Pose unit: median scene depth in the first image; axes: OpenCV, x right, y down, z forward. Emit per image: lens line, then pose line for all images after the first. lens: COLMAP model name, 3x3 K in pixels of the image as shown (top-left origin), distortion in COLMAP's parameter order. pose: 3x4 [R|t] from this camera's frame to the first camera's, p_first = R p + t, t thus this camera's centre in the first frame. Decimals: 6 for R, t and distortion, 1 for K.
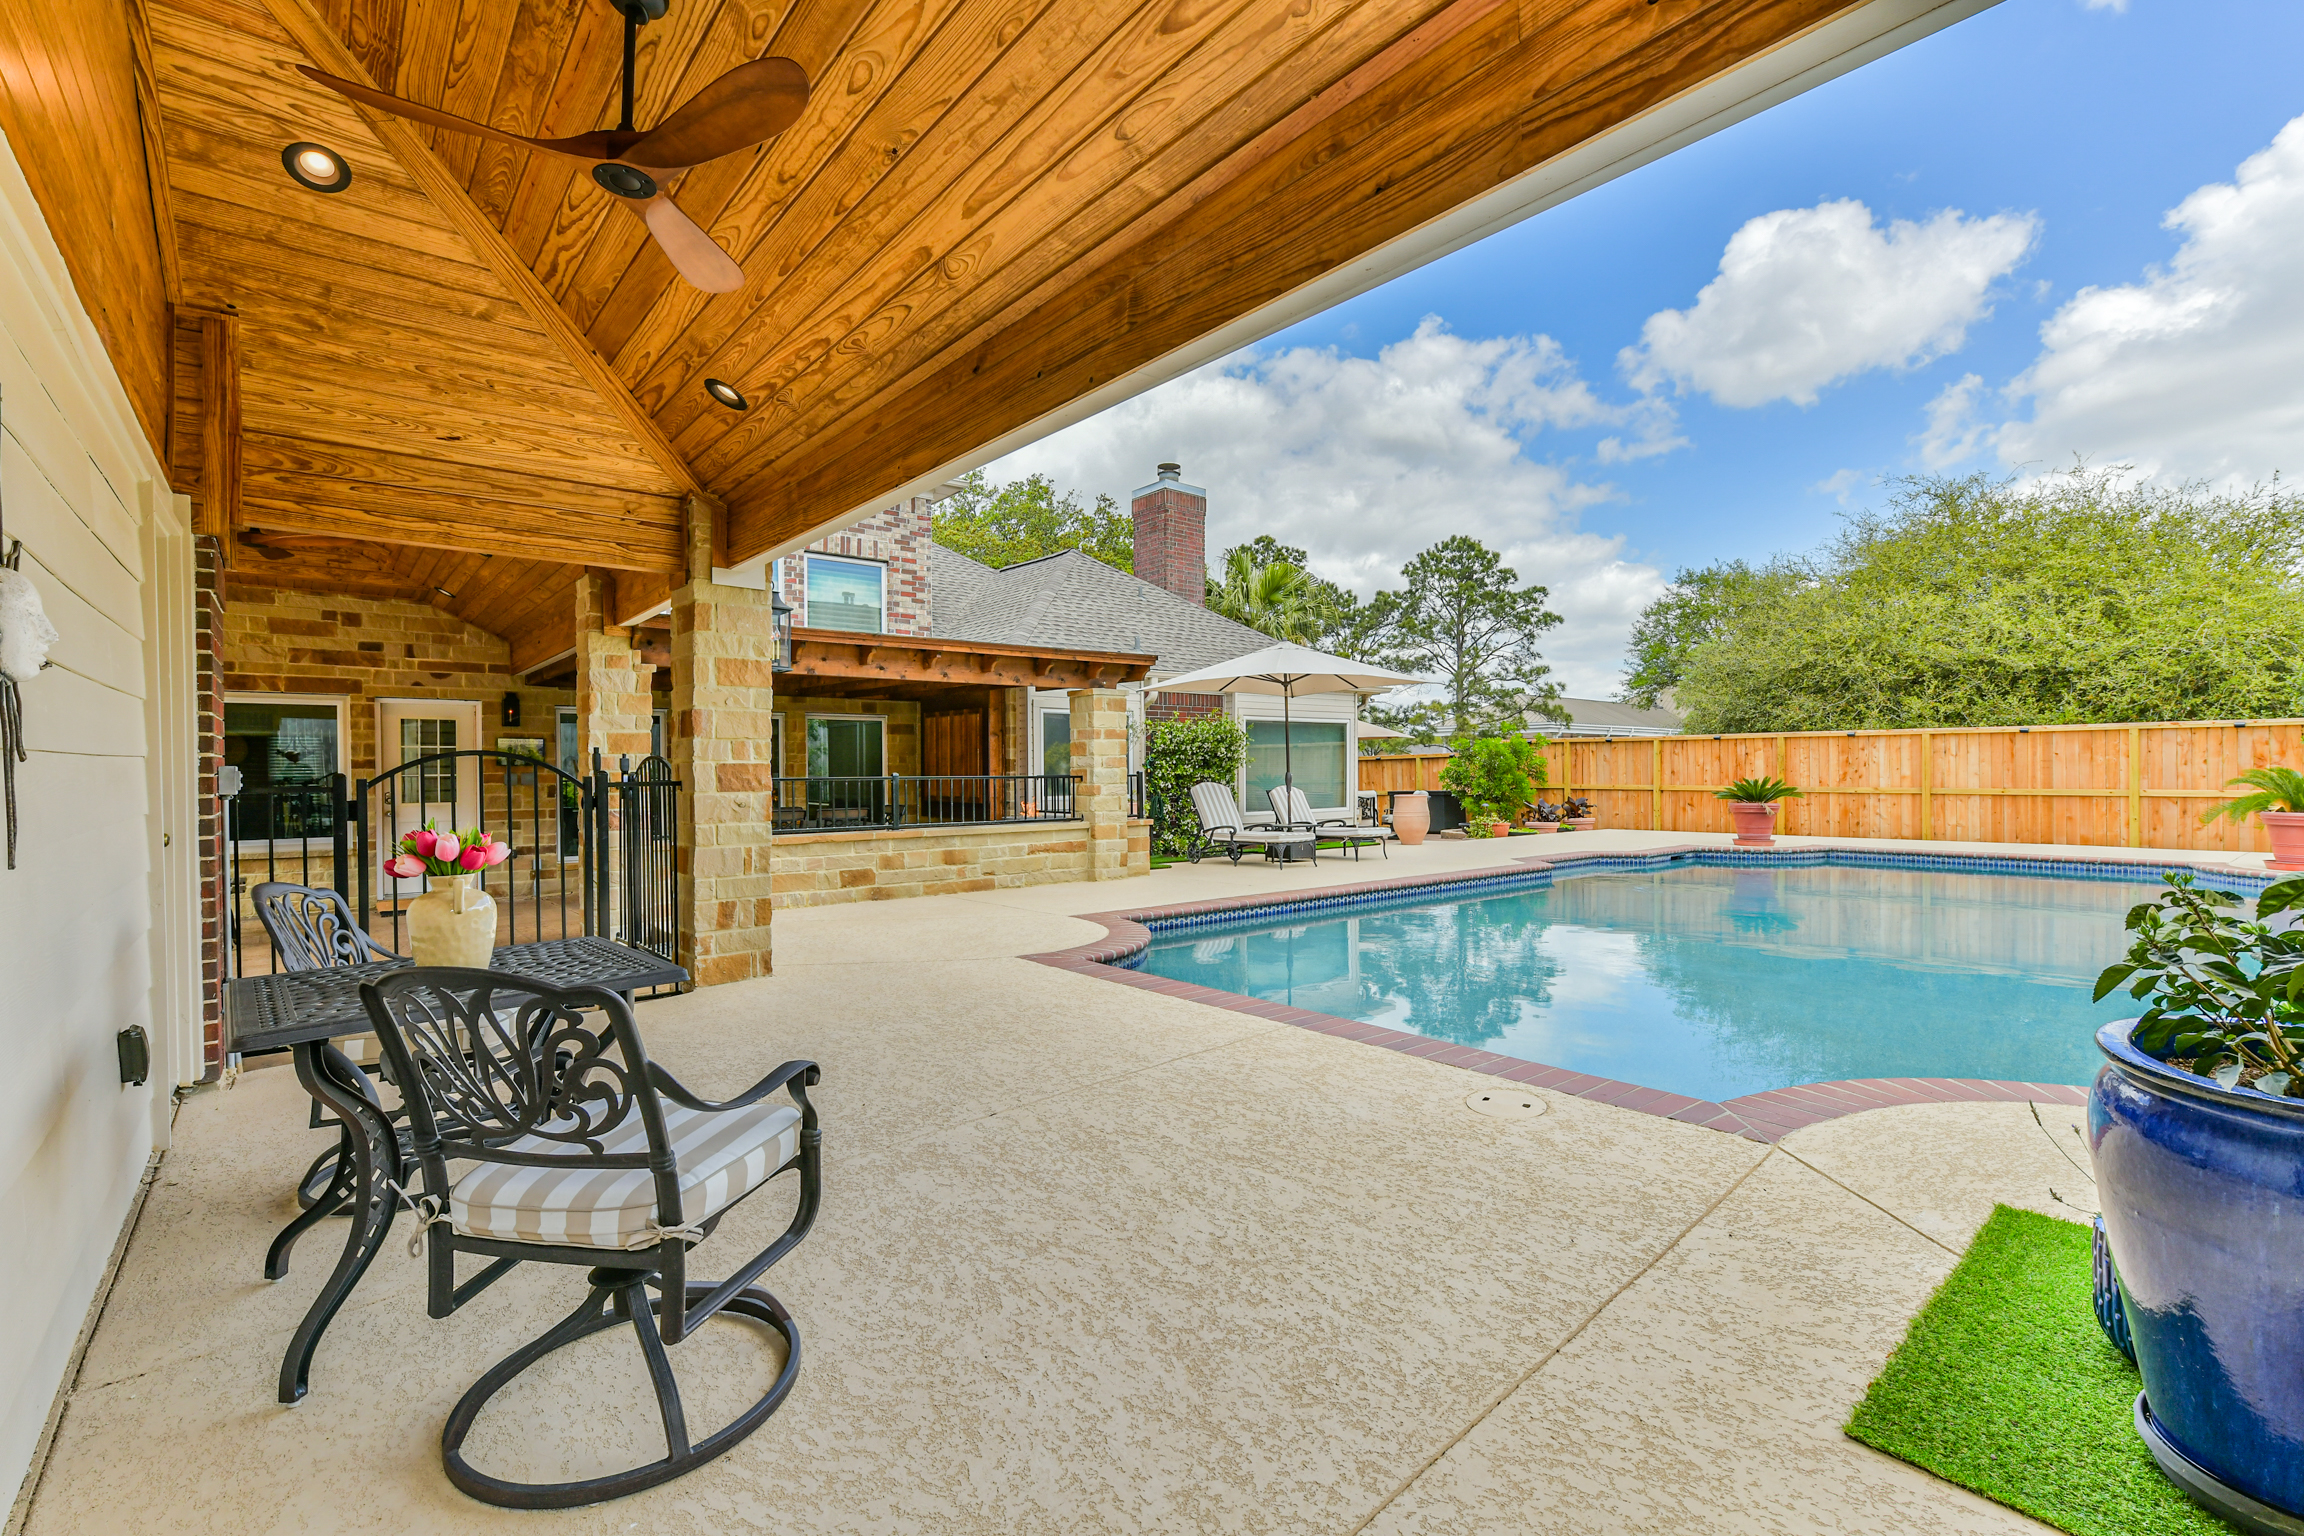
lens RADIAL K [[1032.4, 0, 1151.8], [0, 1032.4, 783.3], [0, 0, 1]] dist [0.000615, 0.000068]
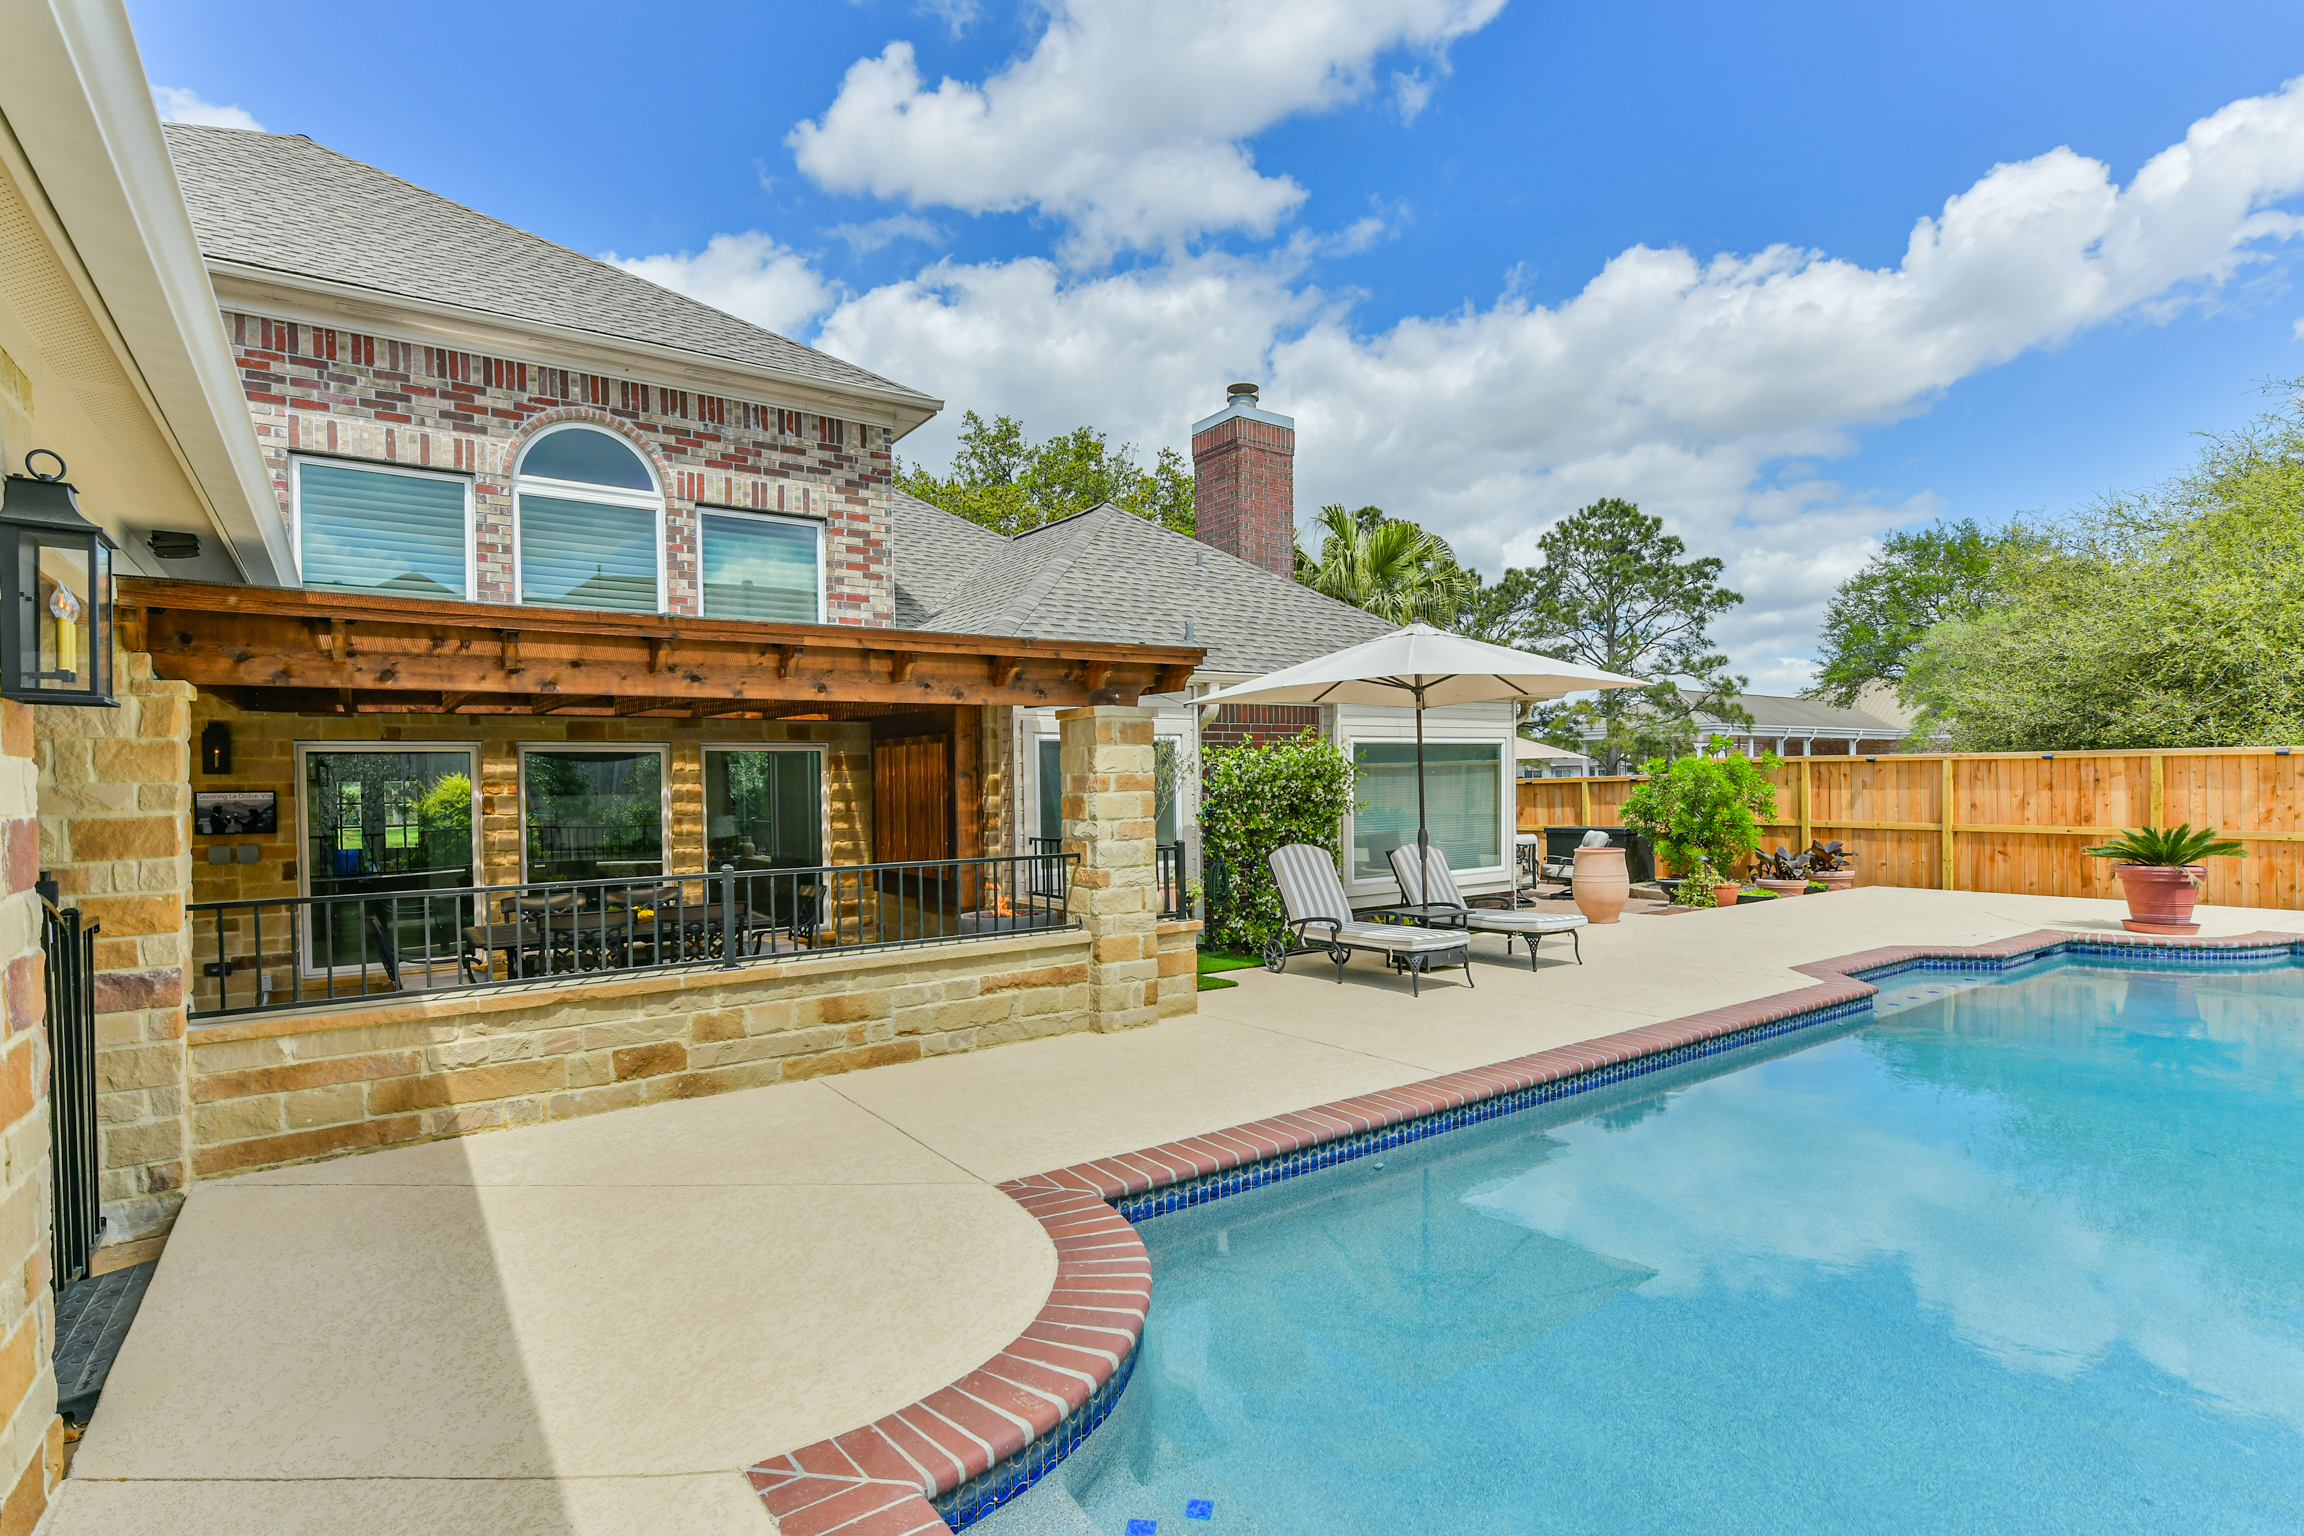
lens RADIAL K [[1130.7, 0, 1158.9], [0, 1130.7, 797.5], [0, 0, 1]] dist [0.000985, -0.000099]
pose [[0.997243, -0.006734, -0.073902, 0.018260], [0.007085, 0.999965, 0.004491, -0.029168], [0.073869, -0.005002, 0.997255, 0.247399]]
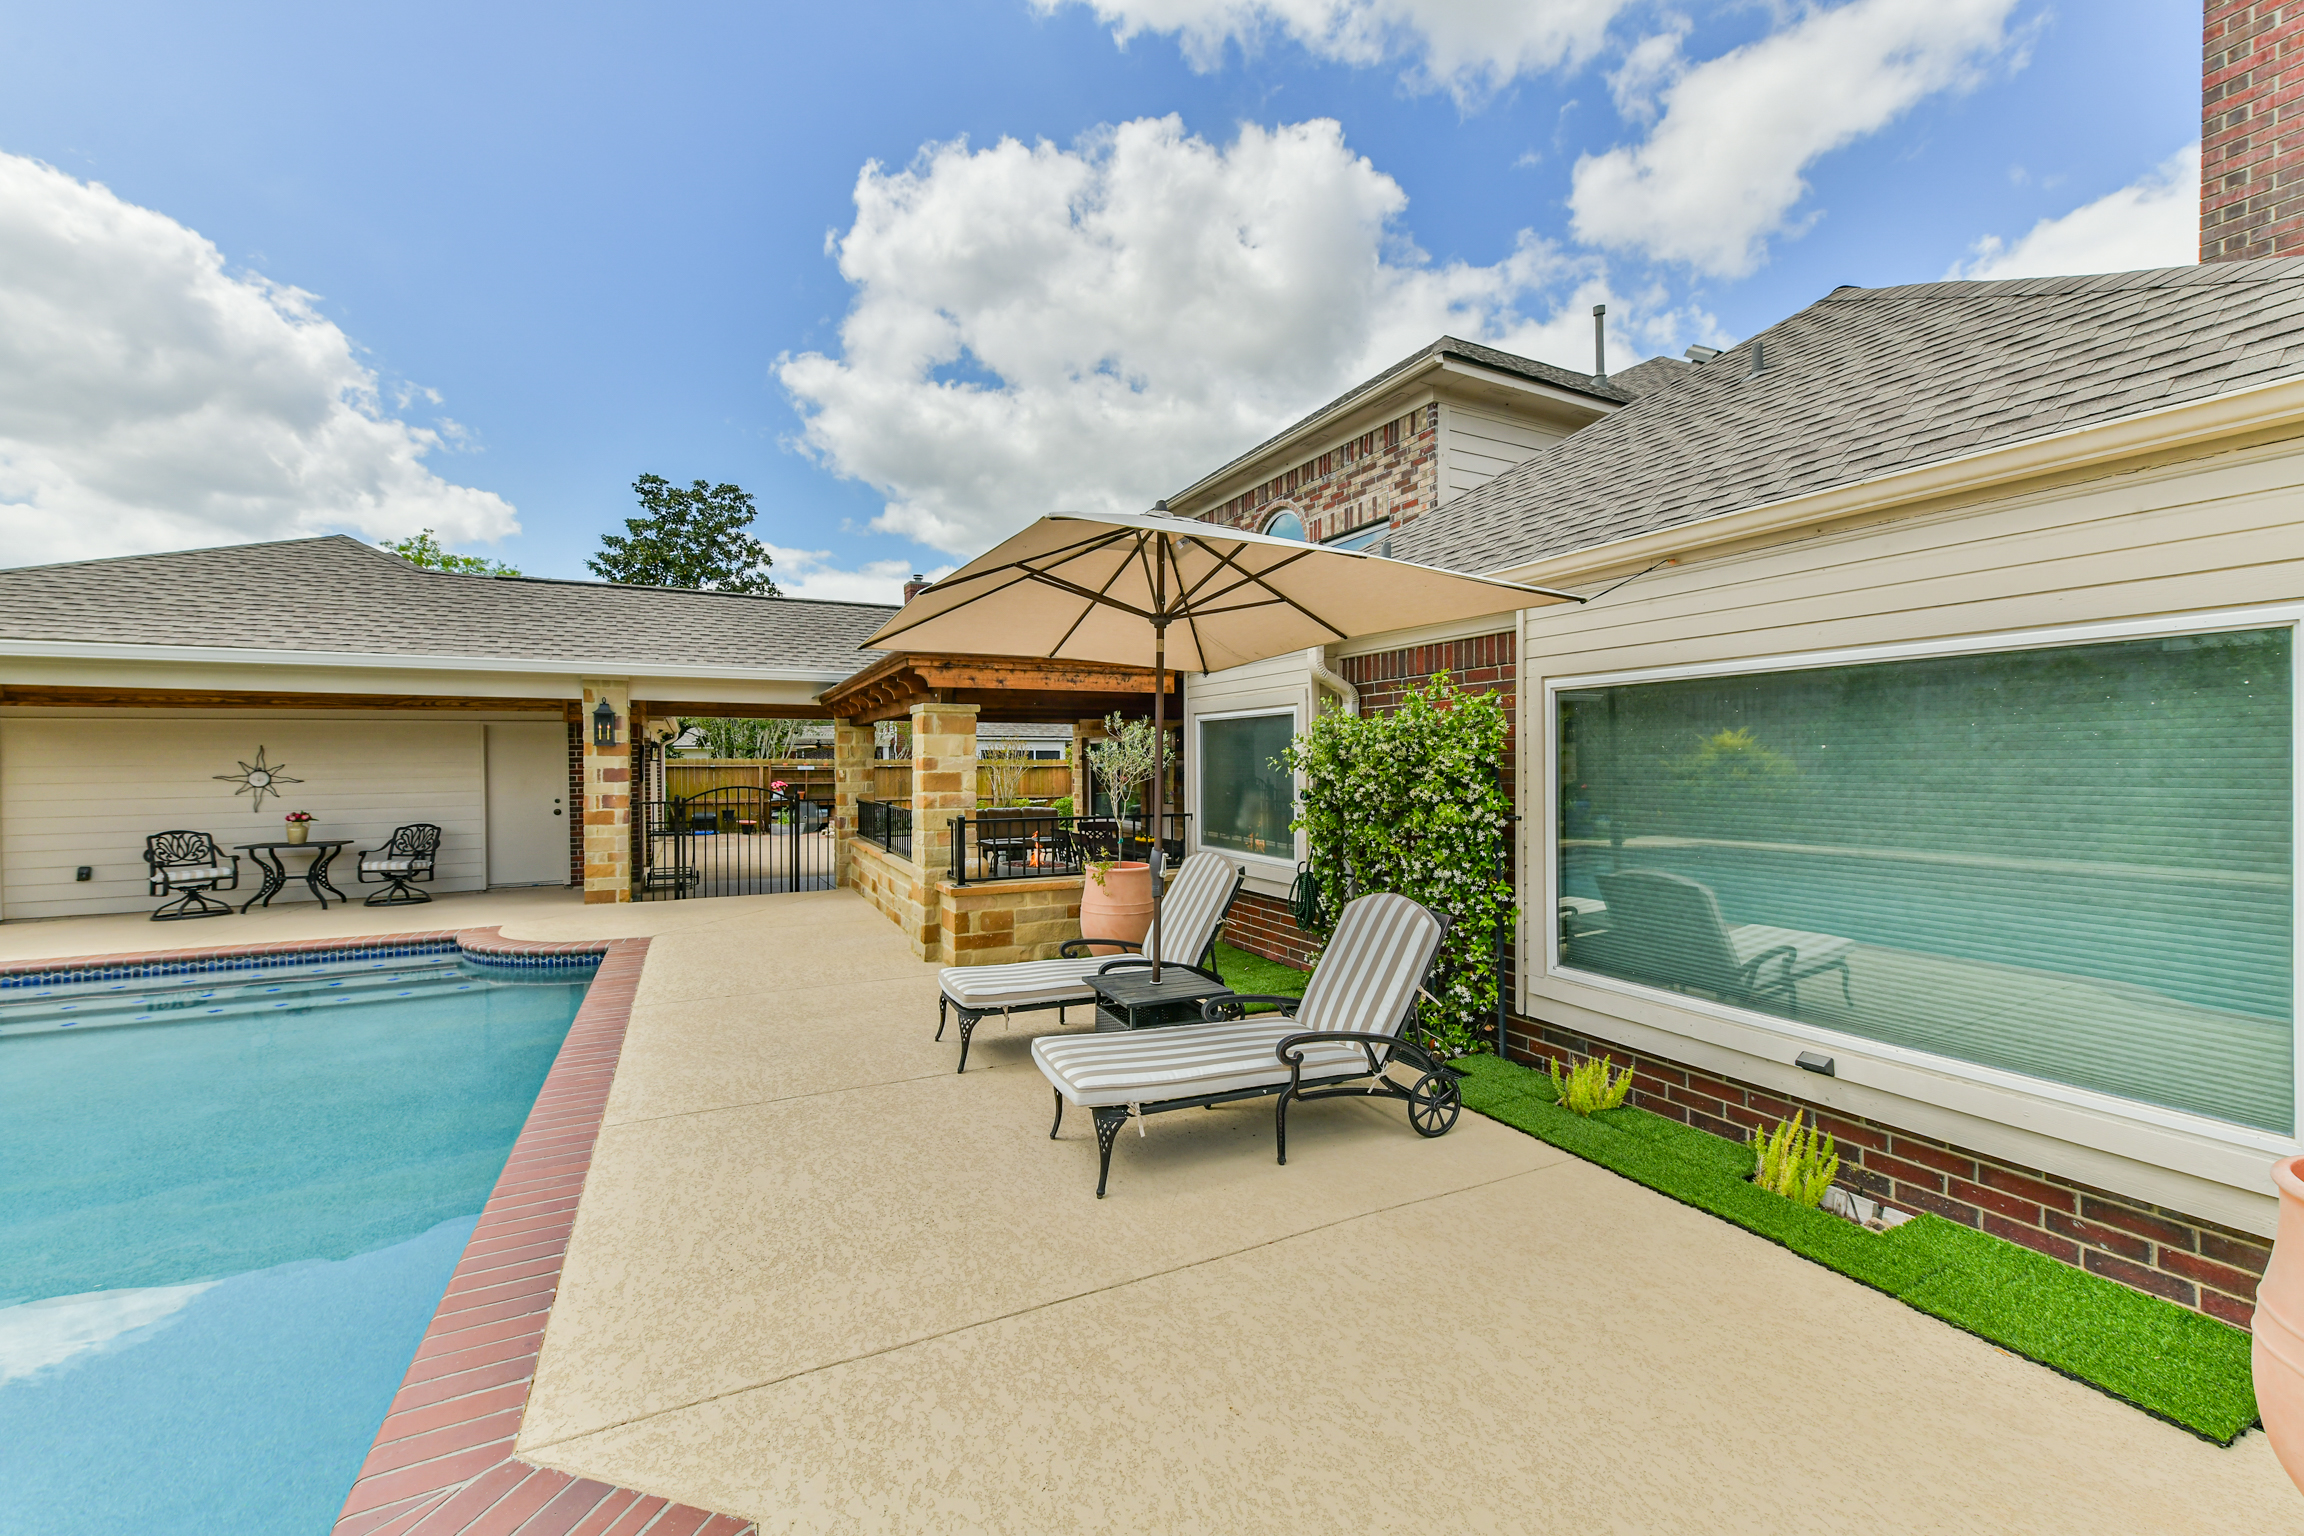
lens RADIAL K [[894.8, 0, 1152.0], [0, 894.8, 768.0], [0, 0, 1]] dist [0.001536, -0.000044]
pose [[-0.219417, 0.014749, -0.975520, 0.391211], [-0.005858, 0.999848, 0.016435, -0.039140], [0.975614, 0.009321, -0.219297, 0.909418]]
